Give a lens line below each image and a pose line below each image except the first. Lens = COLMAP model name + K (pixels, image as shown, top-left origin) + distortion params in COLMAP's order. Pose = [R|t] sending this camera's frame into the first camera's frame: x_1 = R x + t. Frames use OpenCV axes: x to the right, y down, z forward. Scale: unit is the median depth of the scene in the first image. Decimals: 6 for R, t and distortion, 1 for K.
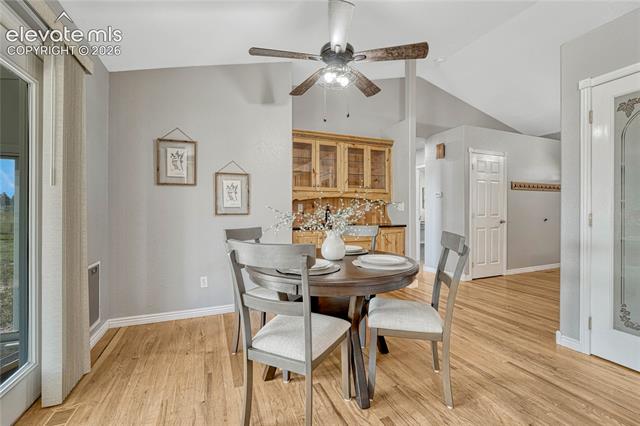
lens RADIAL K [[265.9, 0, 317.6], [0, 265.9, 212.8], [0, 0, 1]] dist [-0.011686, 0.000617]
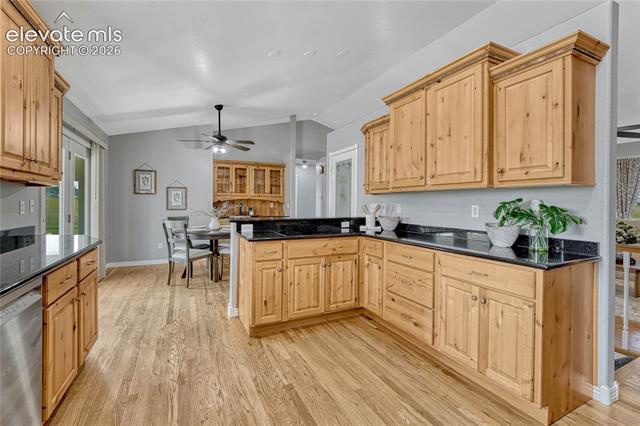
lens RADIAL K [[276.7, 0, 320.8], [0, 276.7, 209.2], [0, 0, 1]] dist [-0.003667, -0.000252]
pose [[0.997252, 0.008590, 0.073584, 0.498475], [-0.009670, 0.999851, 0.014329, -0.031654], [-0.073450, -0.015001, 0.997186, -0.919527]]
